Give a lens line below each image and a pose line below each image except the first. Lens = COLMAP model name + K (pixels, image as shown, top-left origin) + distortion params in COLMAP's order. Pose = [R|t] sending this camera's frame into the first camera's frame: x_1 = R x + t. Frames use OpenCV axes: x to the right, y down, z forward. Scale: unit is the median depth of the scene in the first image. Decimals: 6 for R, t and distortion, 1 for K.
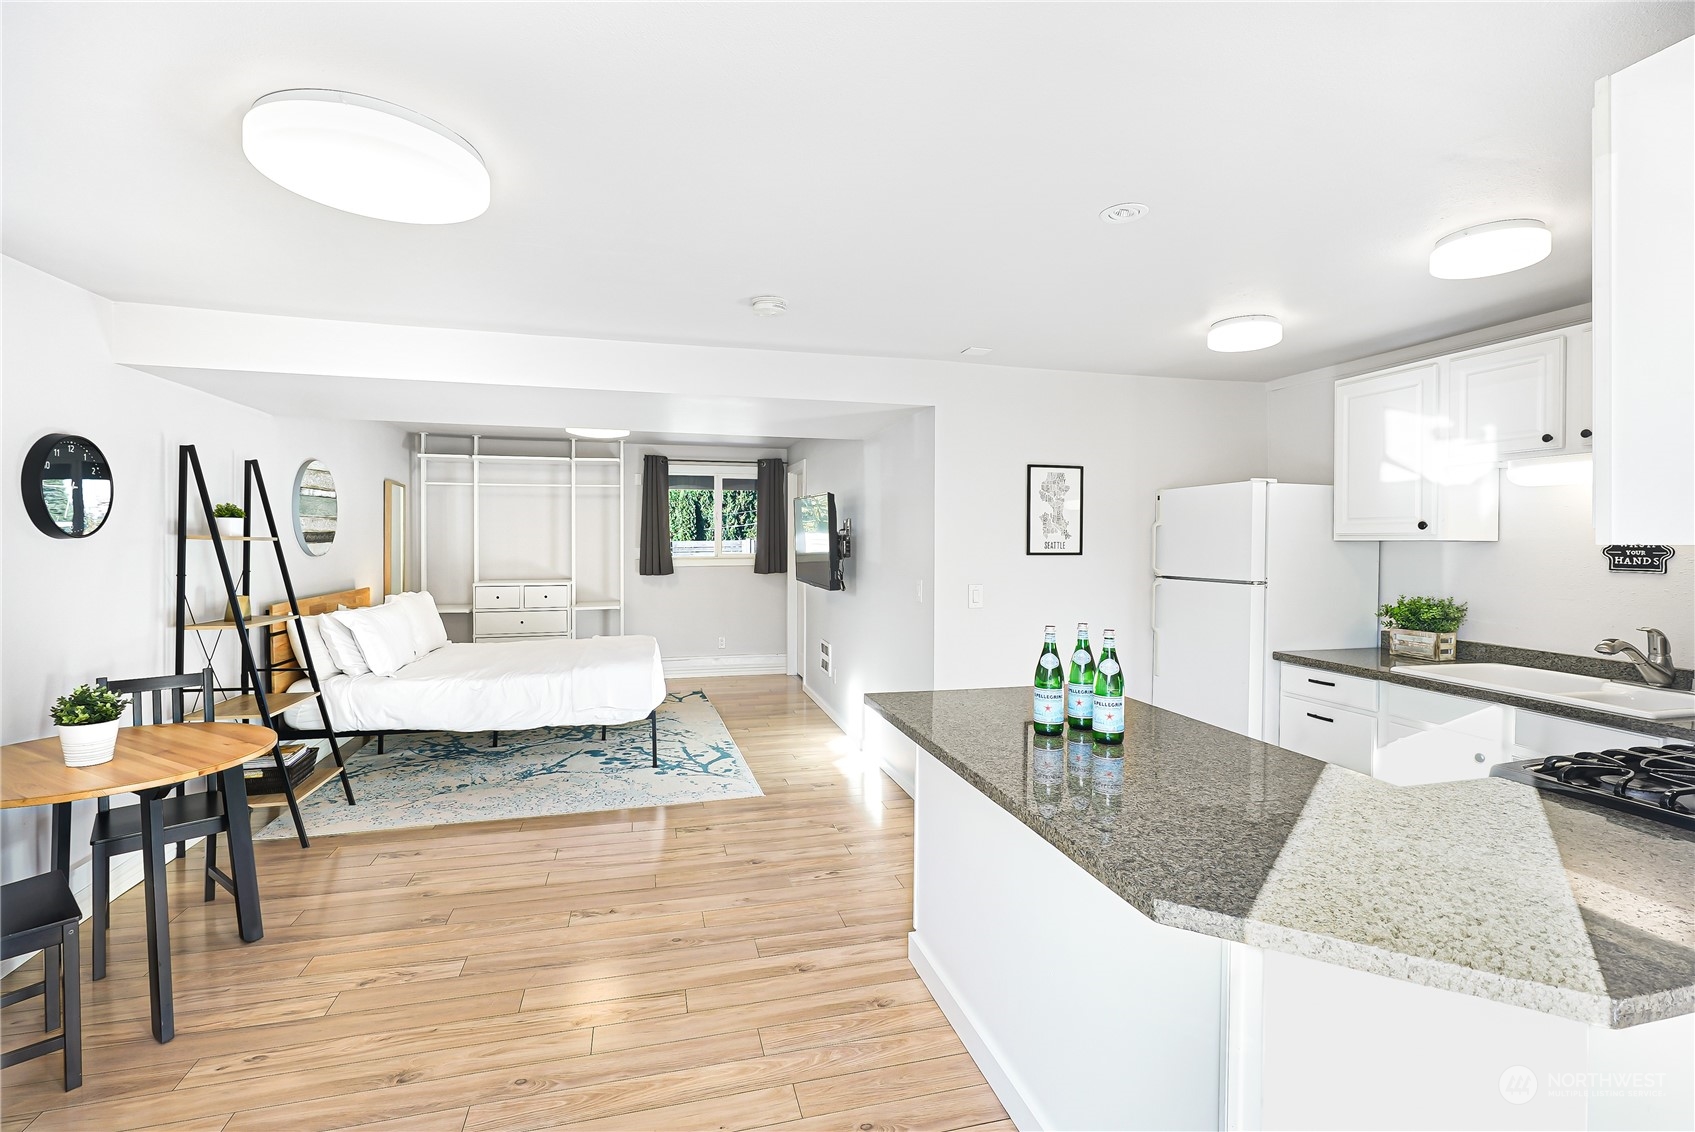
lens RADIAL K [[752.1, 0, 847.5], [0, 752.1, 566.0], [0, 0, 1]] dist [0.015161, 0.000075]
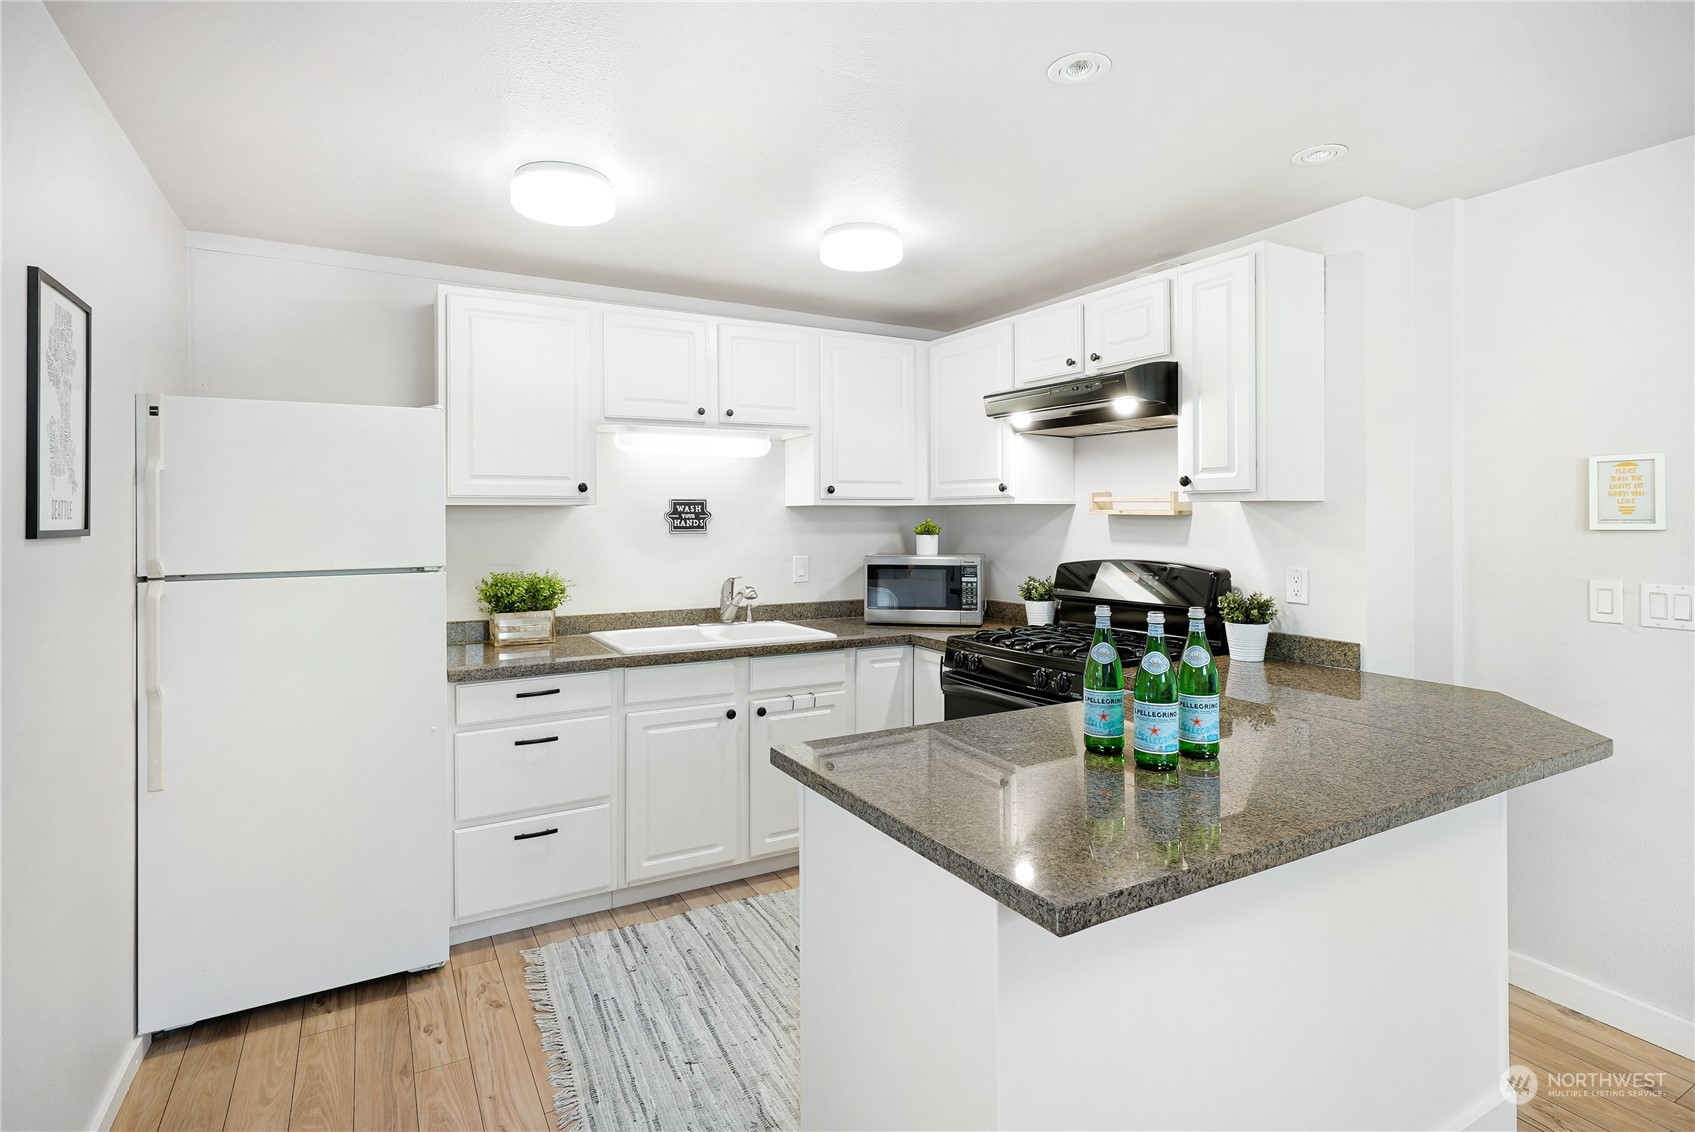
lens RADIAL K [[840.6, 0, 846.0], [0, 840.6, 510.1], [0, 0, 1]] dist [0.000492, 0.000134]
pose [[-0.262773, 0.003808, 0.964850, -0.295371], [0.034365, 0.999395, 0.005415, -0.025468], [-0.964246, 0.034580, -0.262745, 1.106072]]
